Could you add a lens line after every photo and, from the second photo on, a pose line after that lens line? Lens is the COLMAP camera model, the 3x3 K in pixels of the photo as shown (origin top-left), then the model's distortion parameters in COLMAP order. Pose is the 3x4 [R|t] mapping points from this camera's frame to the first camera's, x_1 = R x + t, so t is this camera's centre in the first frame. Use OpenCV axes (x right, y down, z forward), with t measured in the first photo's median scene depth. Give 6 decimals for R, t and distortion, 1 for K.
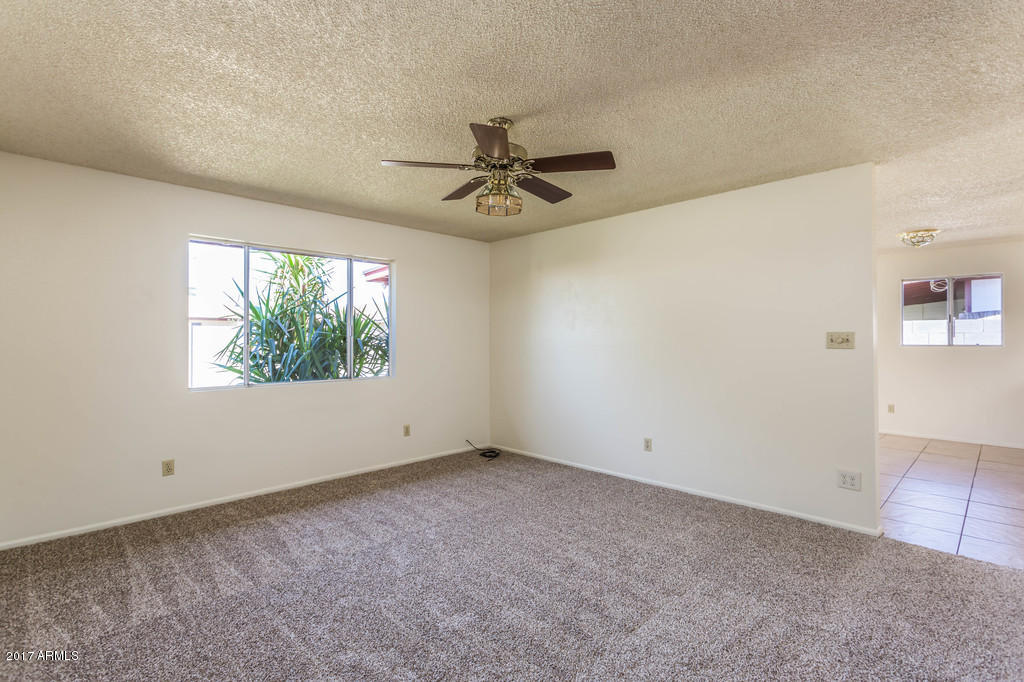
lens RADIAL K [[483.9, 0, 518.2], [0, 483.9, 337.3], [0, 0, 1]] dist [-0.002384, -0.000408]
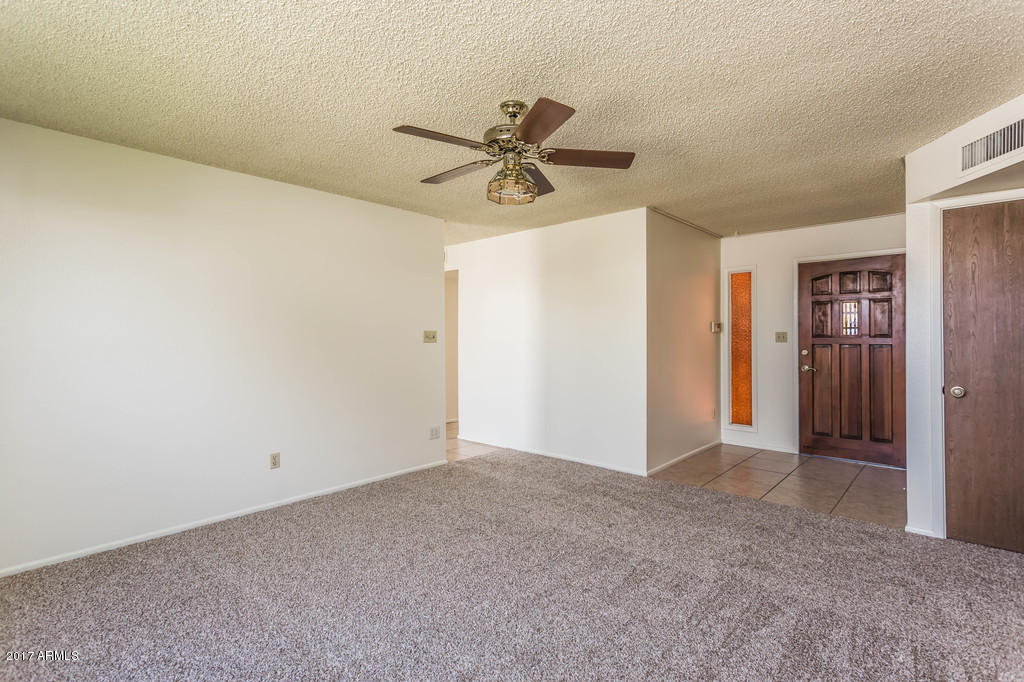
lens RADIAL K [[483.9, 0, 518.2], [0, 483.9, 337.3], [0, 0, 1]] dist [-0.002384, -0.000408]
pose [[-0.052696, 0.001296, 0.998610, -0.681751], [-0.001981, 0.999997, -0.001403, 0.008576], [-0.998609, -0.002052, -0.052693, 0.716346]]
